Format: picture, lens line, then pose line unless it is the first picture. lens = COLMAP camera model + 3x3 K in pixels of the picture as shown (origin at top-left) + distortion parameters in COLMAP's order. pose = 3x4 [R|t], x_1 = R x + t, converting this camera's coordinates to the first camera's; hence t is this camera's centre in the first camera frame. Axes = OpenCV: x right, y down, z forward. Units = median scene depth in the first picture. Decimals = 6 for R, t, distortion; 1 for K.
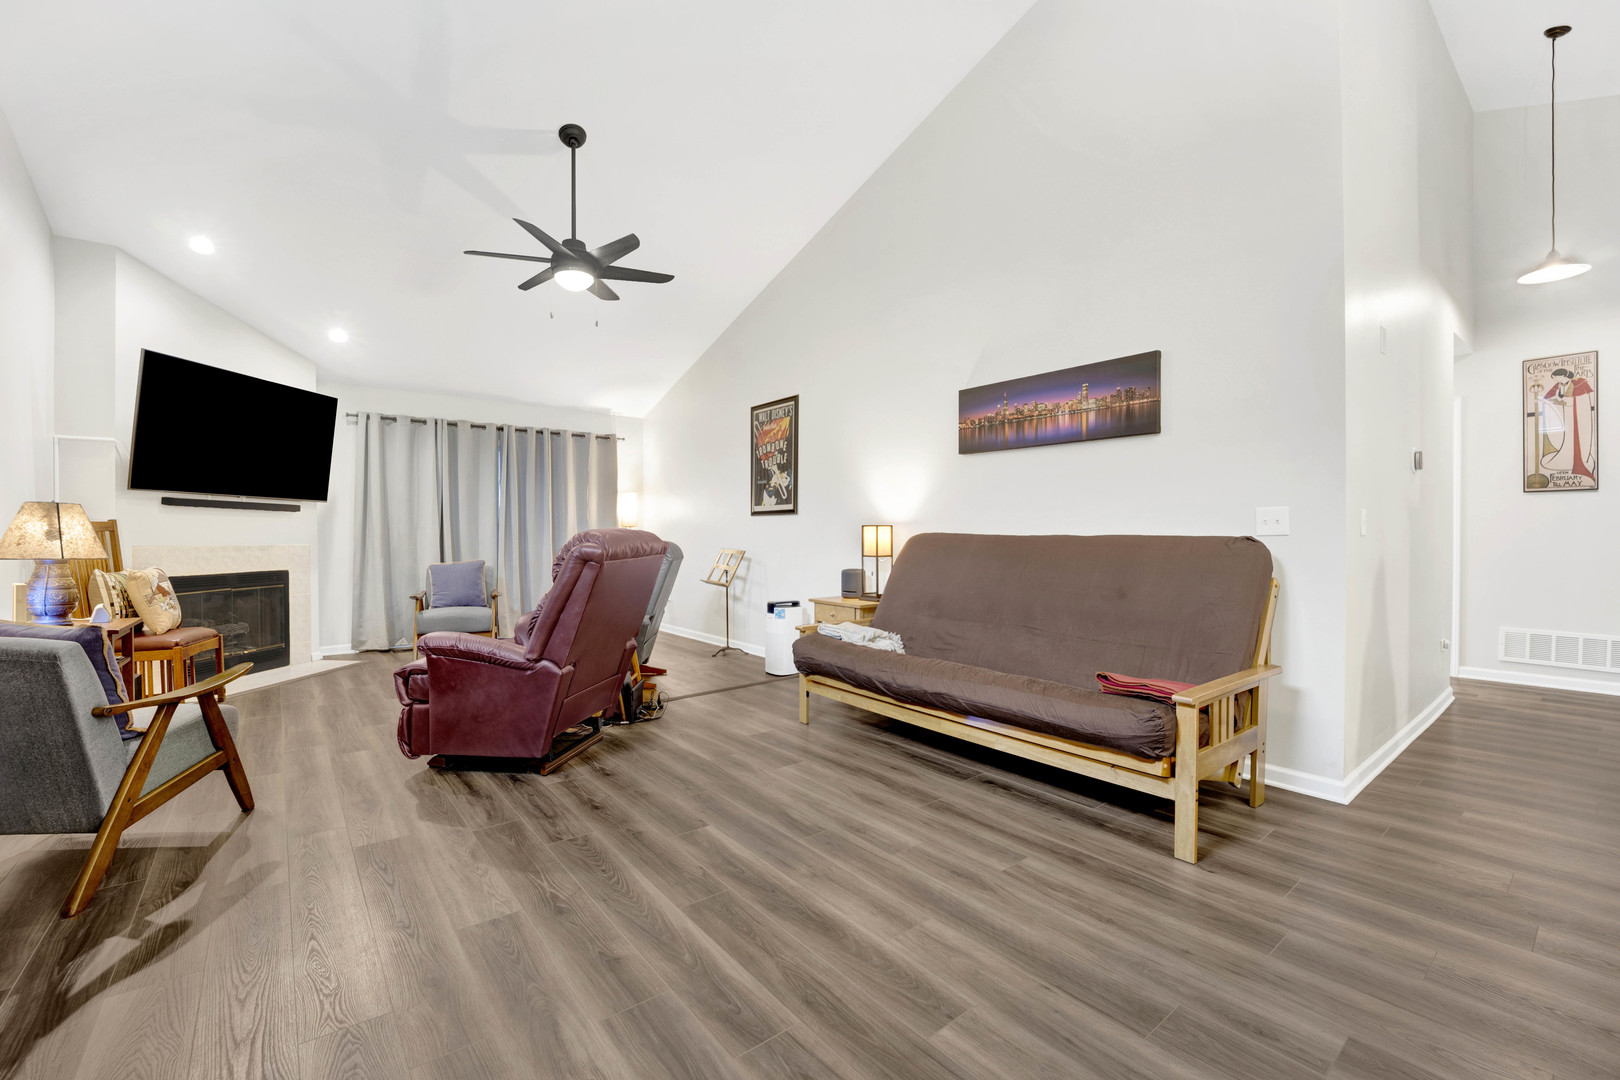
lens RADIAL K [[681.1, 0, 791.2], [0, 681.1, 540.9], [0, 0, 1]] dist [-0.017949, -0.001434]
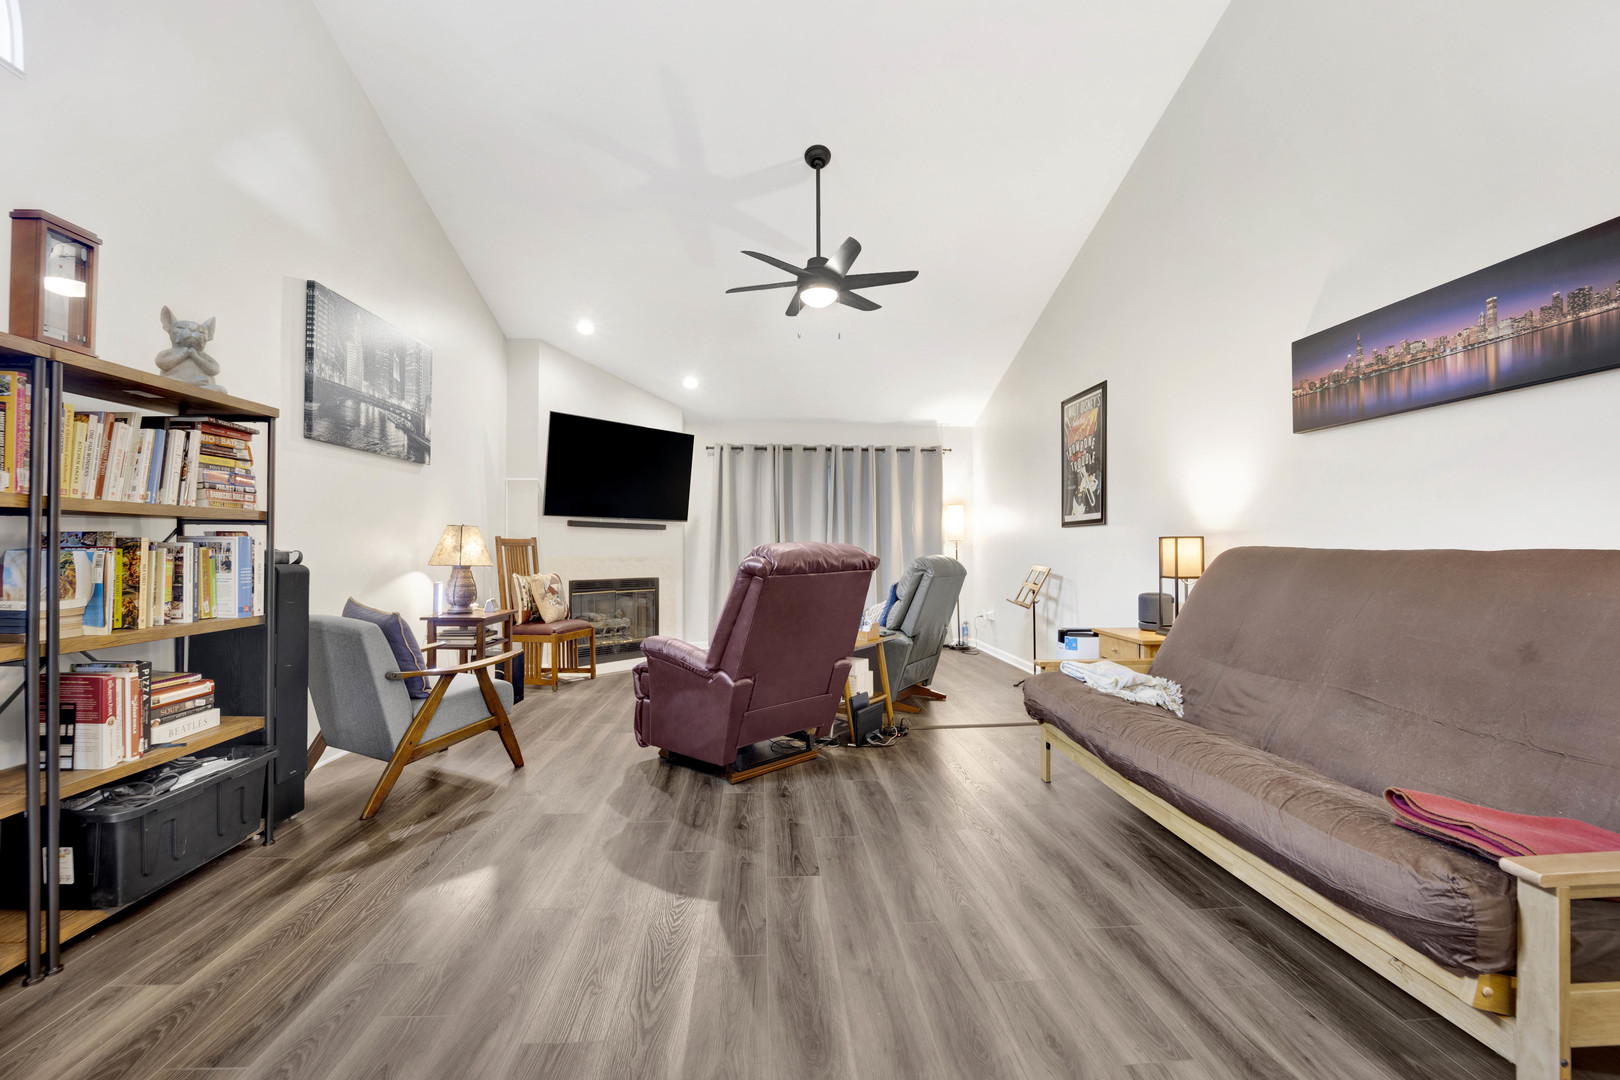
lens RADIAL K [[681.1, 0, 792.7], [0, 681.1, 541.2], [0, 0, 1]] dist [-0.017949, -0.001434]
pose [[0.825874, -0.005816, -0.563825, 0.221635], [-0.006048, 0.999798, -0.019172, -0.000897], [0.563823, 0.019244, 0.825672, 0.149838]]
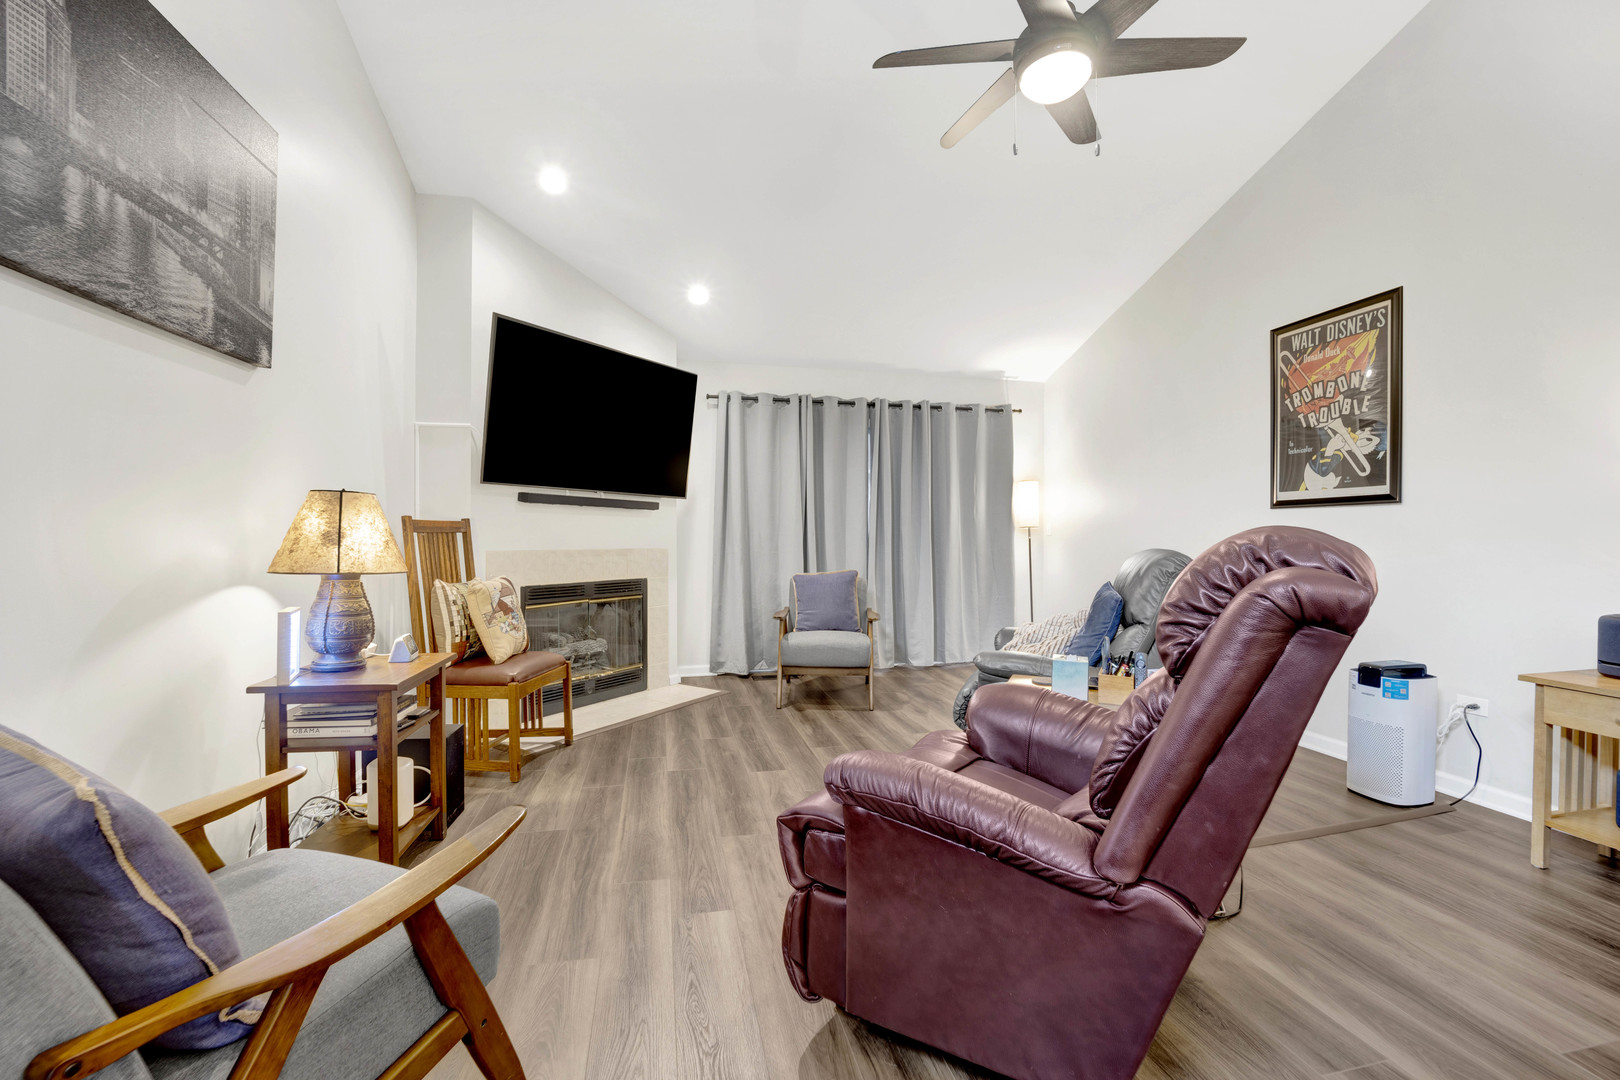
lens RADIAL K [[681.1, 0, 803.7], [0, 681.1, 538.0], [0, 0, 1]] dist [-0.017949, -0.001434]
pose [[0.903218, 0.004077, -0.429162, -0.272232], [-0.006921, 0.999963, -0.005065, -0.006420], [0.429126, 0.007545, 0.903213, 0.424083]]
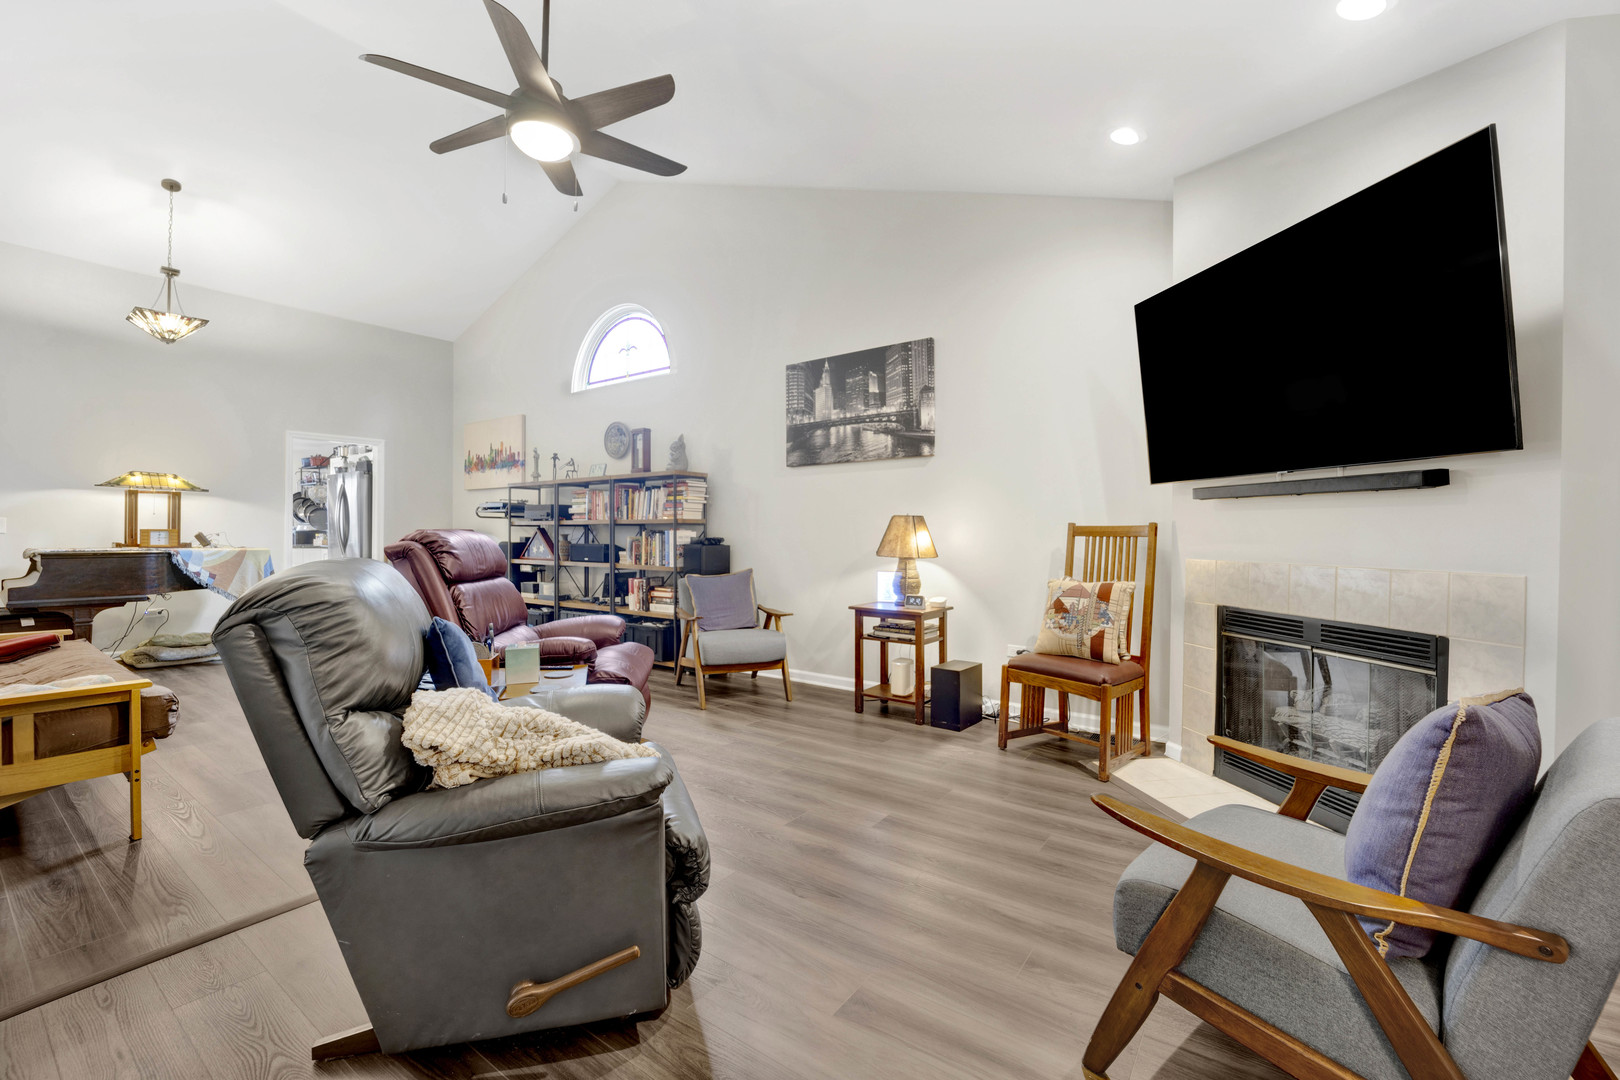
lens RADIAL K [[681.1, 0, 825.7], [0, 681.1, 536.9], [0, 0, 1]] dist [-0.017949, -0.001434]
pose [[-0.957318, 0.000326, -0.289037, -0.409198], [-0.004855, 0.999840, 0.017208, -0.027457], [0.288996, 0.017877, -0.957163, 1.739340]]
